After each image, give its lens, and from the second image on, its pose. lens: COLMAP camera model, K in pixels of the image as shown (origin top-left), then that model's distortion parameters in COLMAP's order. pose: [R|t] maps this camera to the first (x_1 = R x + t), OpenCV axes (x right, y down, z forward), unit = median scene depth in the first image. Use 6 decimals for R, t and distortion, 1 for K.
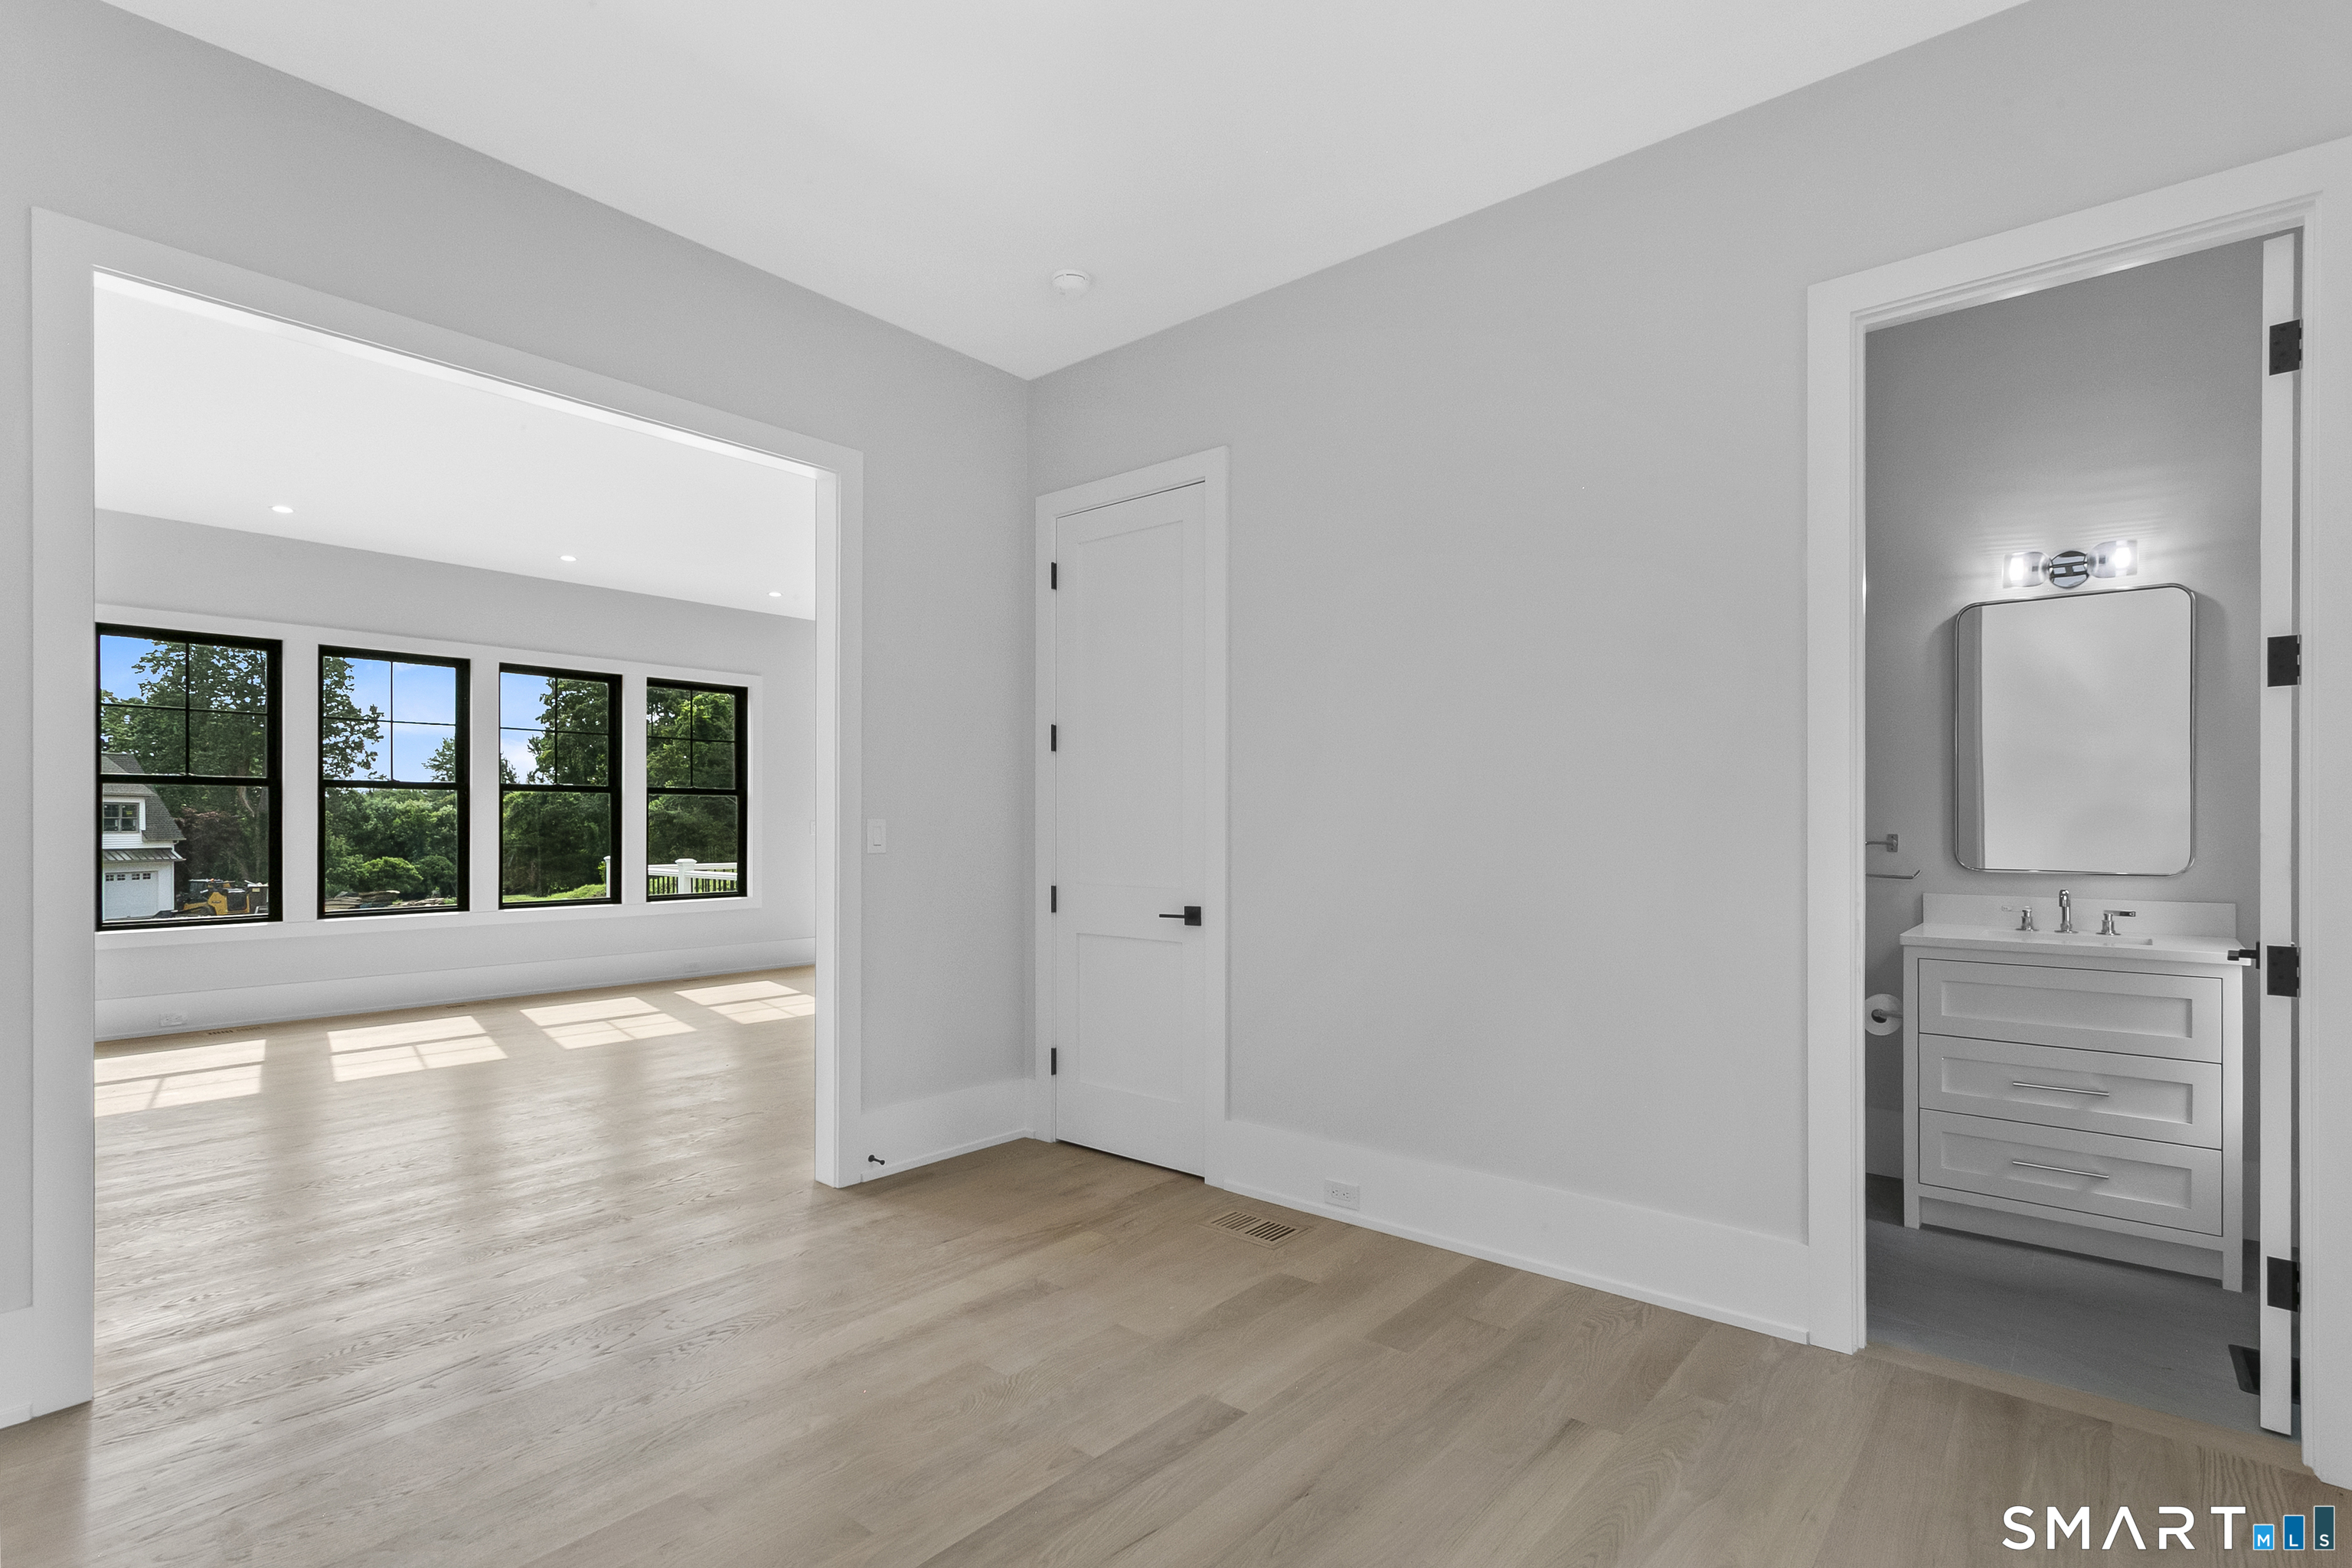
lens RADIAL K [[1125.4, 0, 1167.3], [0, 1125.4, 807.2], [0, 0, 1]] dist [0.014289, 0.001925]
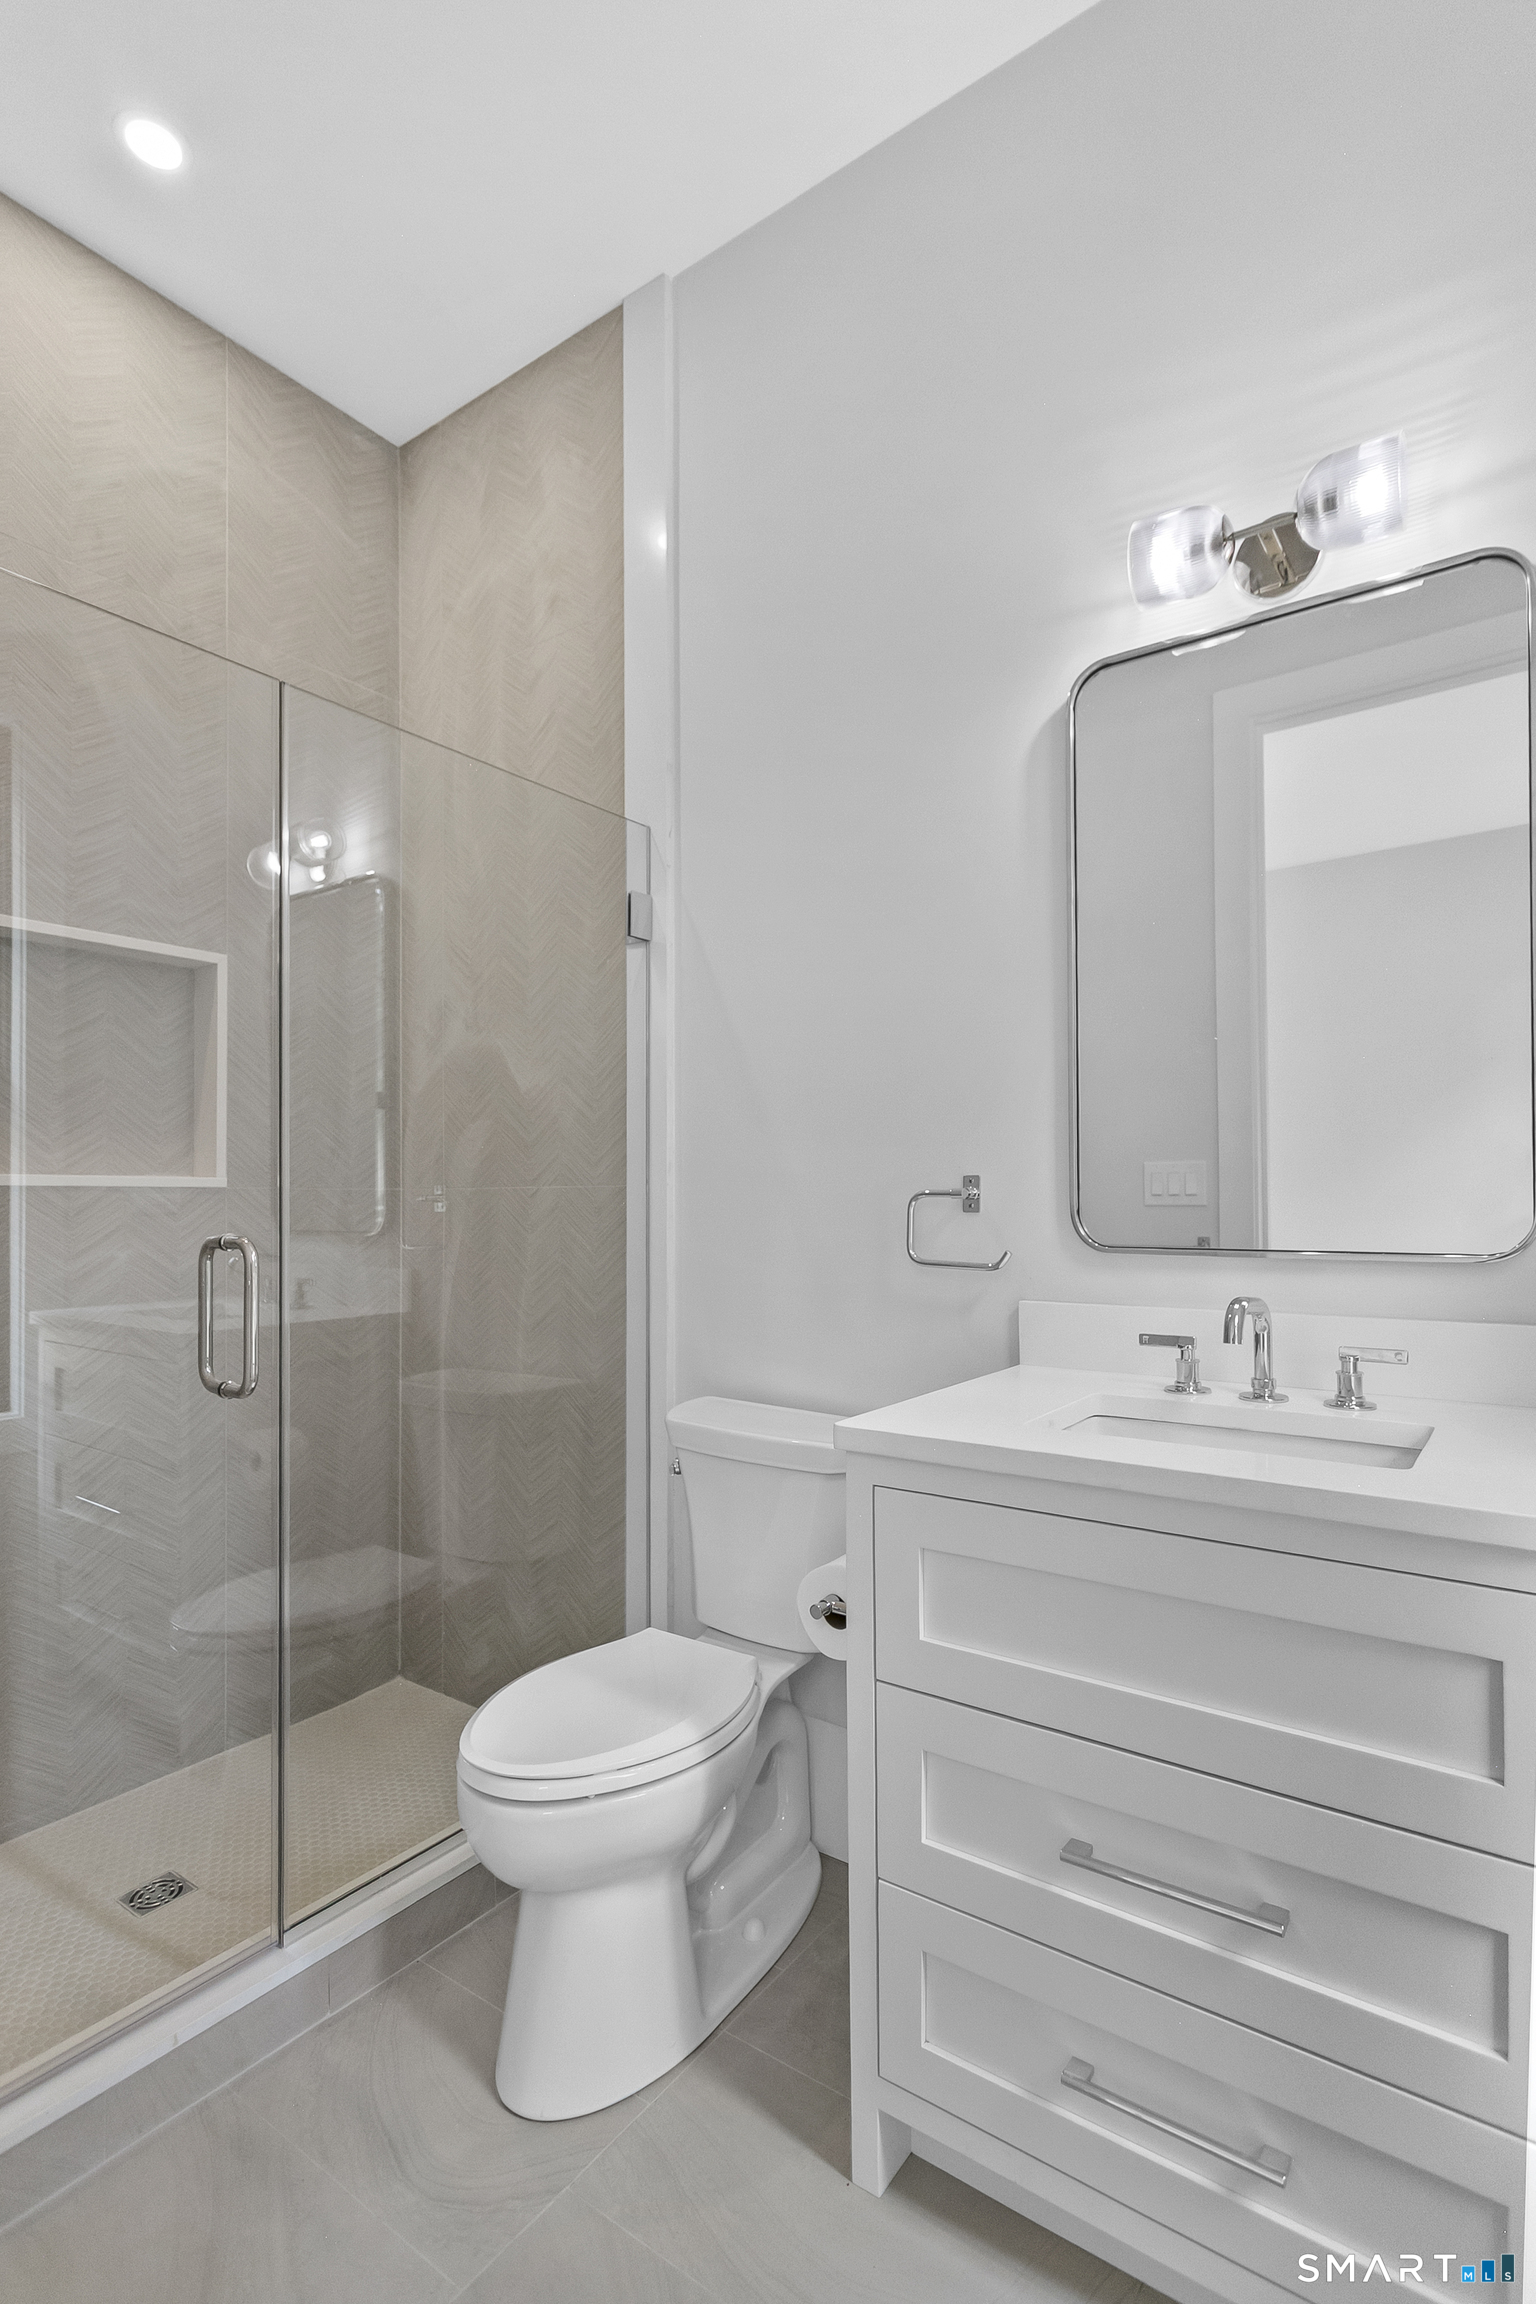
lens RADIAL K [[1102.4, 0, 776.0], [0, 1102.4, 1165.3], [0, 0, 1]] dist [0.014289, 0.001925]
pose [[0.996549, -0.004001, 0.082909, 0.584260], [0.004929, 0.999927, -0.010988, 0.027435], [-0.082859, 0.011359, 0.996497, 0.614238]]
